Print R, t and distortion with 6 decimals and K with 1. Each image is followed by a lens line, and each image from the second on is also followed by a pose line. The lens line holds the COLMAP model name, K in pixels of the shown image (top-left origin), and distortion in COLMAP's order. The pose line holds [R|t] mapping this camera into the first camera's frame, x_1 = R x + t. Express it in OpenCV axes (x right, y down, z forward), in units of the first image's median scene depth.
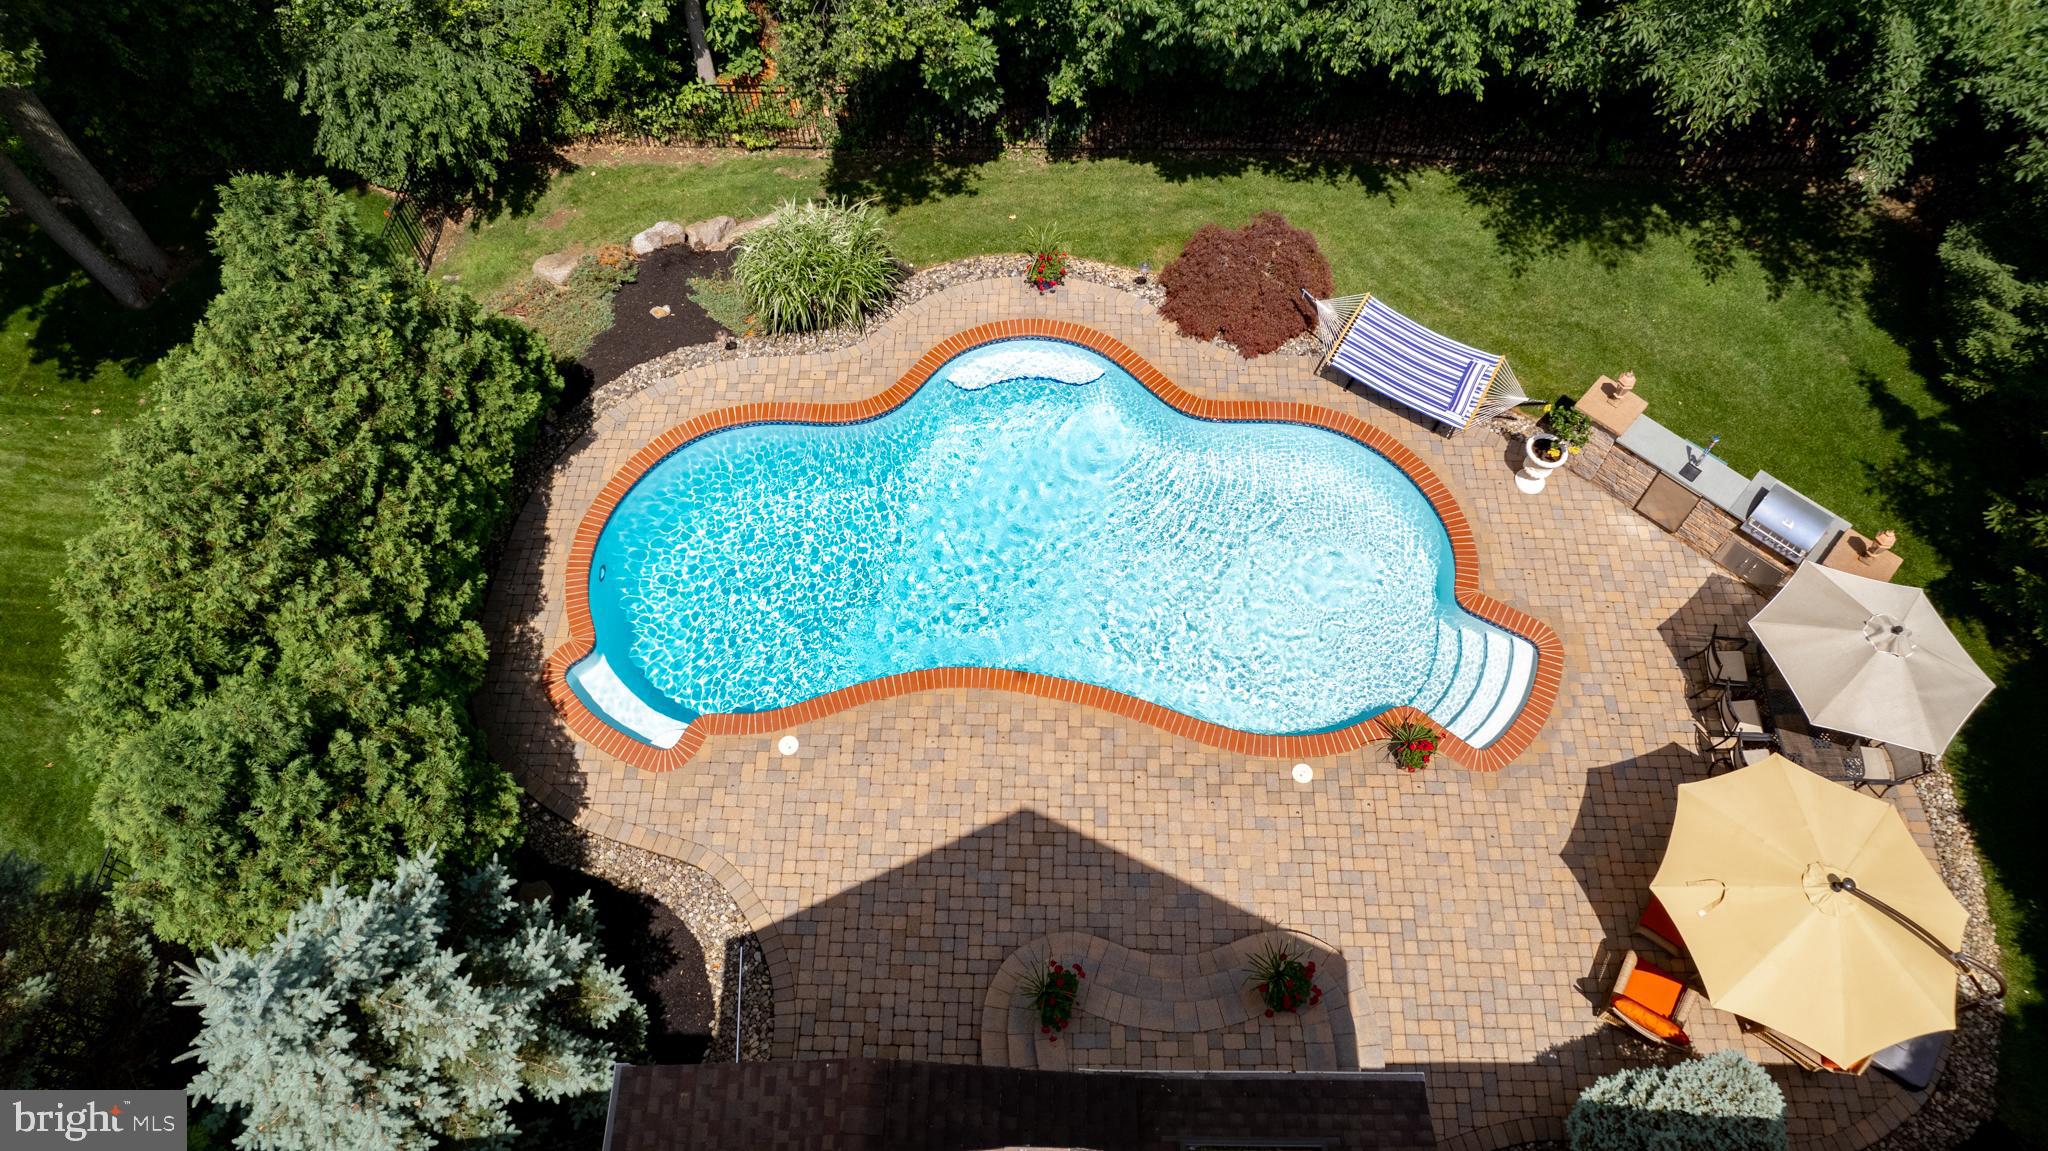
lens RADIAL K [[1302.1, 0, 1017.7], [0, 1302.1, 575.8], [0, 0, 1]] dist [-0.069492, 0.056829]
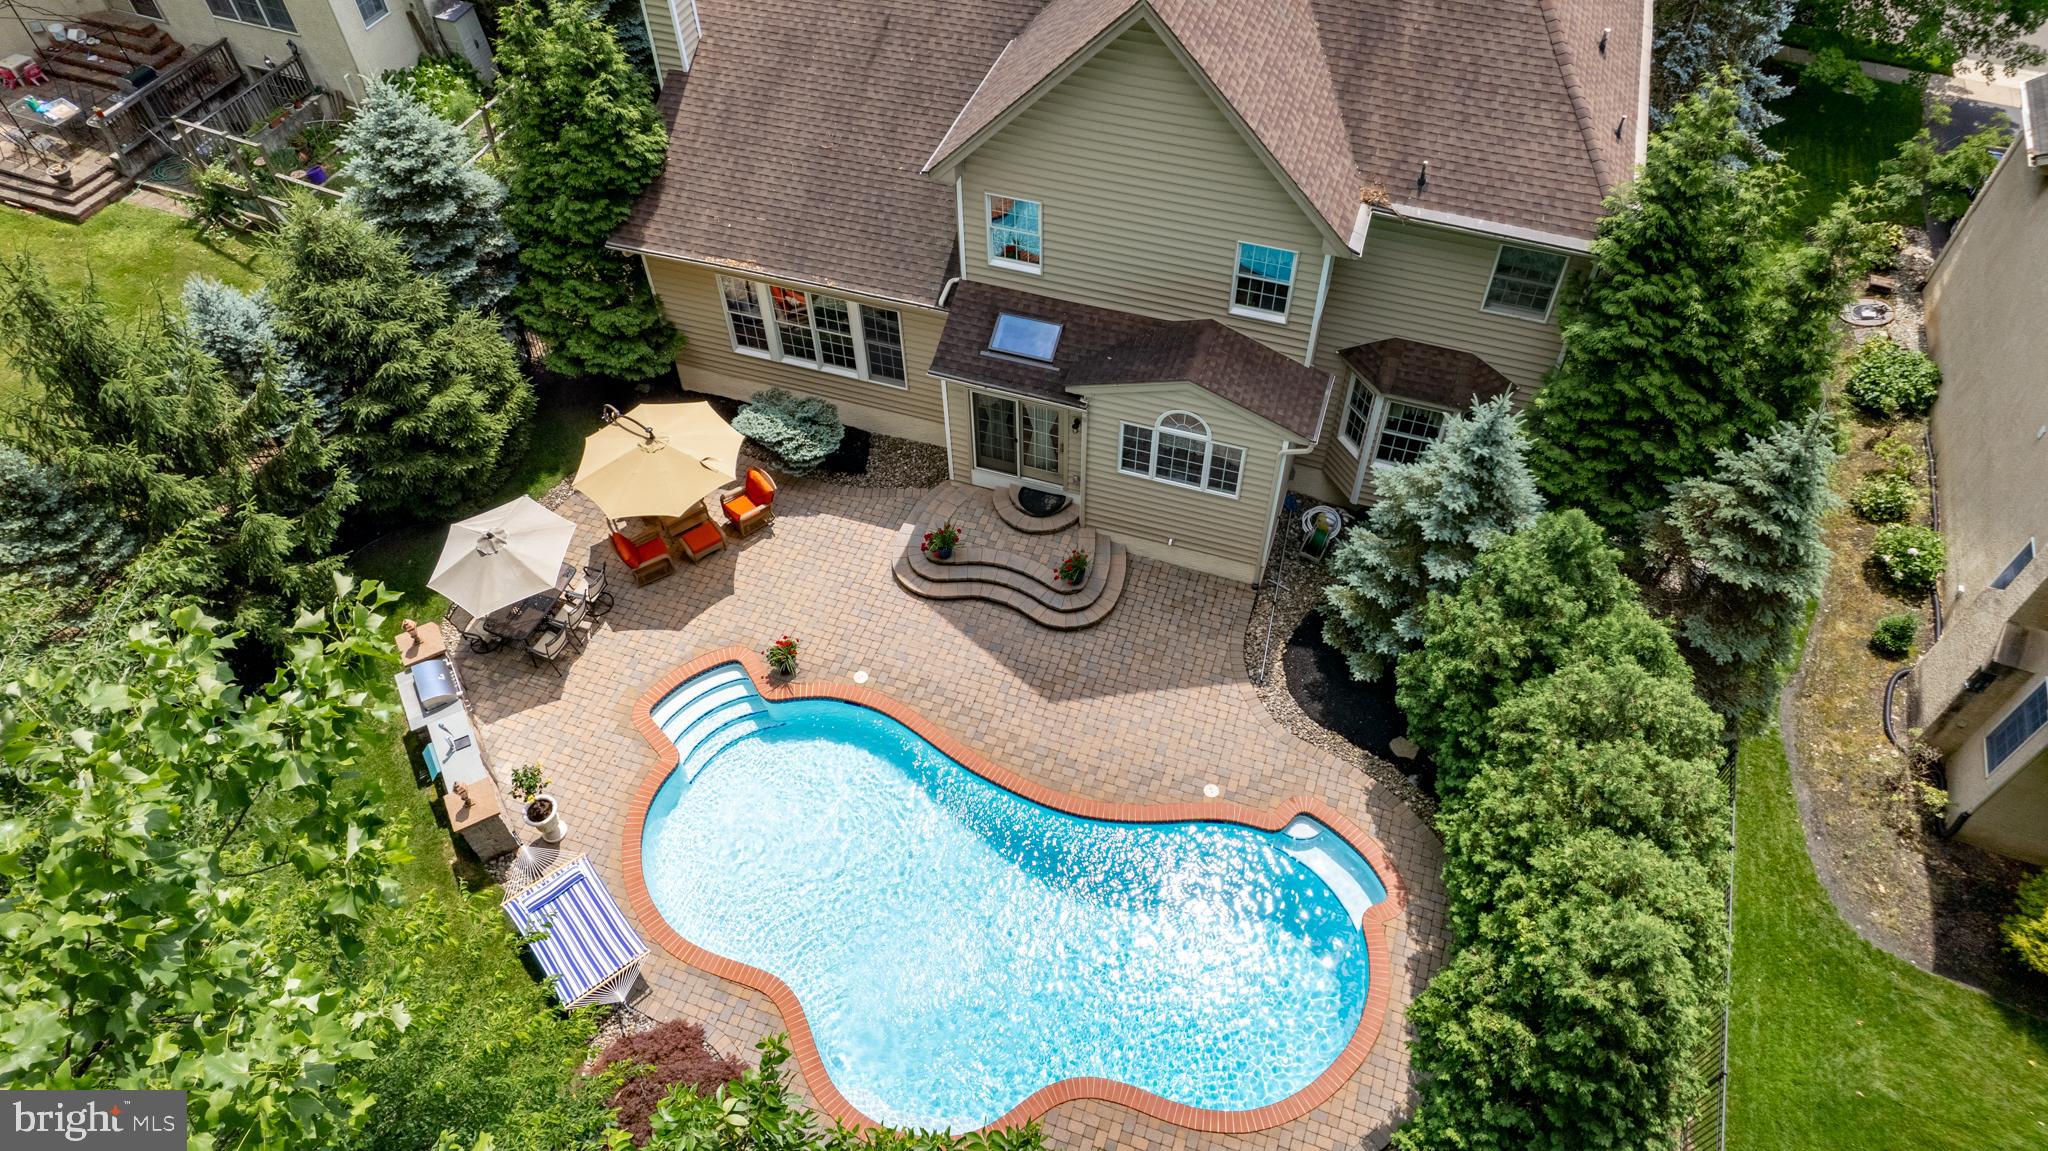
lens RADIAL K [[1302.1, 0, 1026.7], [0, 1302.1, 577.5], [0, 0, 1]] dist [-0.069492, 0.056829]
pose [[-0.953477, -0.213395, 0.212942, -0.203652], [0.273911, -0.318214, 0.907586, -0.916540], [-0.125913, 0.923690, 0.361861, 0.306159]]
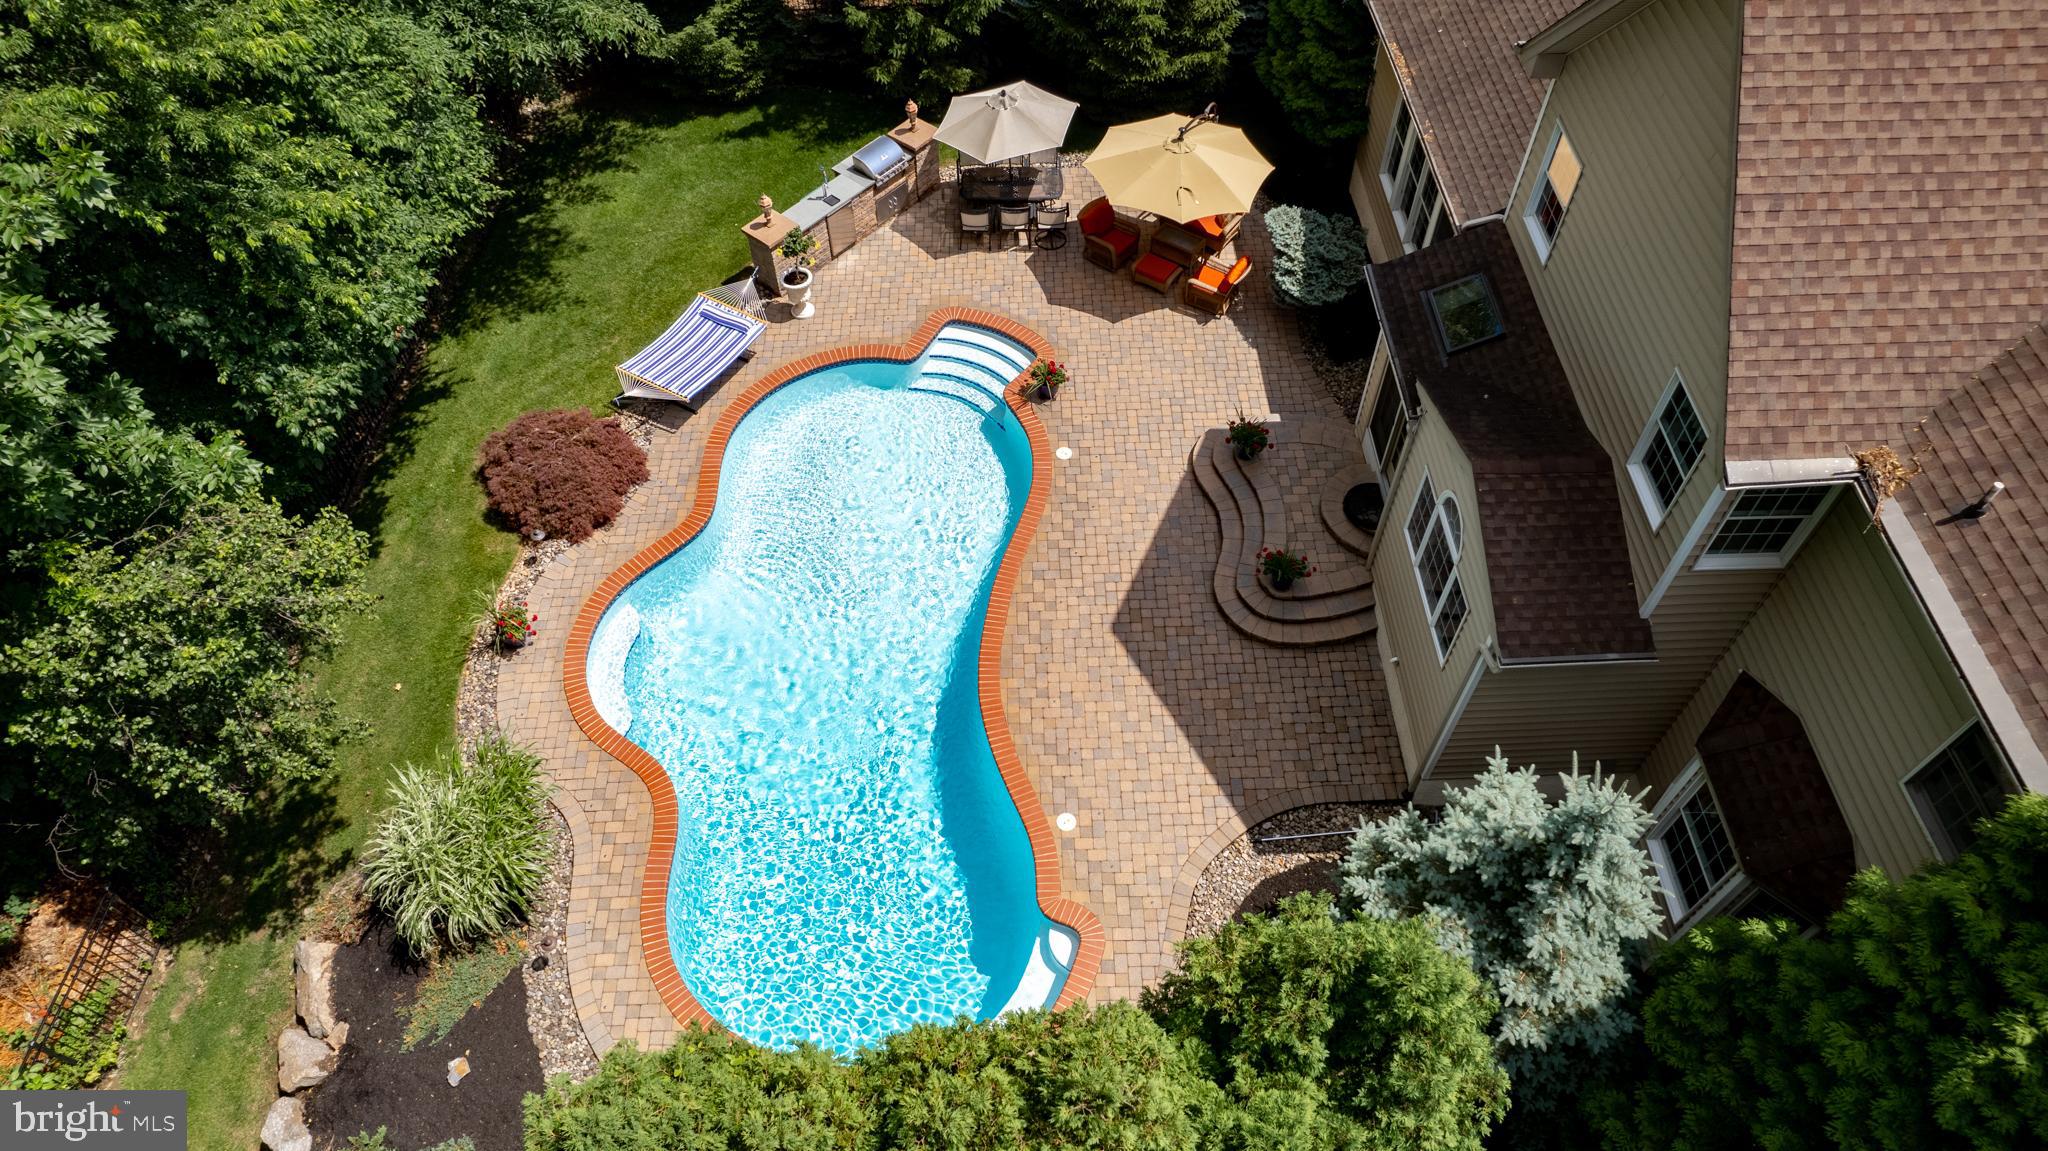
lens RADIAL K [[1302.1, 0, 1026.4], [0, 1302.1, 575.3], [0, 0, 1]] dist [-0.069492, 0.056829]
pose [[-0.053425, -0.788372, 0.612875, -0.572962], [0.867890, 0.266891, 0.418970, -0.334870], [-0.493875, 0.554291, 0.669962, 0.189259]]
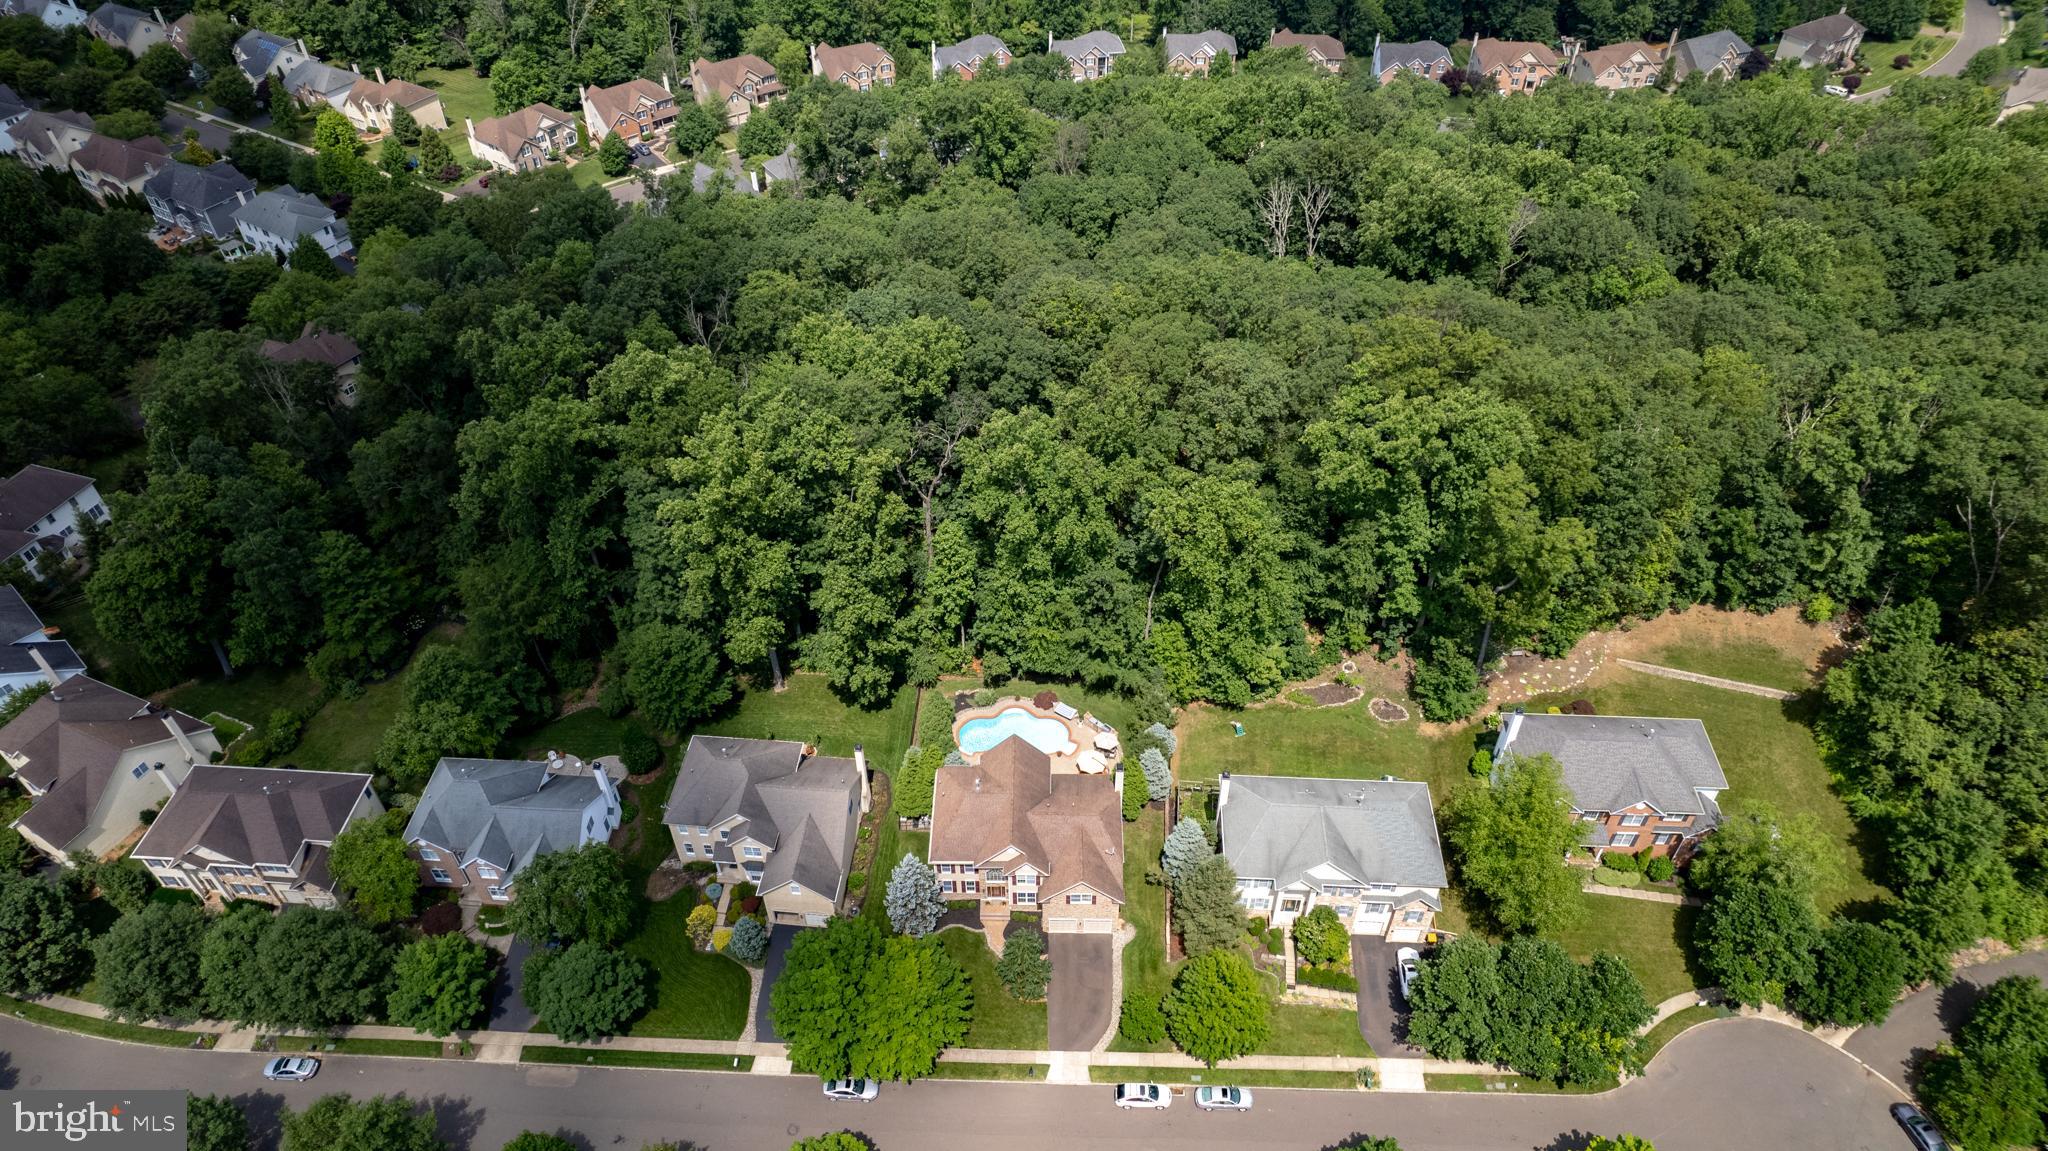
lens RADIAL K [[1302.1, 0, 1026.4], [0, 1302.1, 576.3], [0, 0, 1]] dist [-0.069492, 0.056829]
pose [[0.999983, 0.005206, 0.002807, 0.051388], [-0.004122, 0.953830, -0.300320, 1.362754], [-0.004241, 0.300303, 0.953834, -6.448120]]
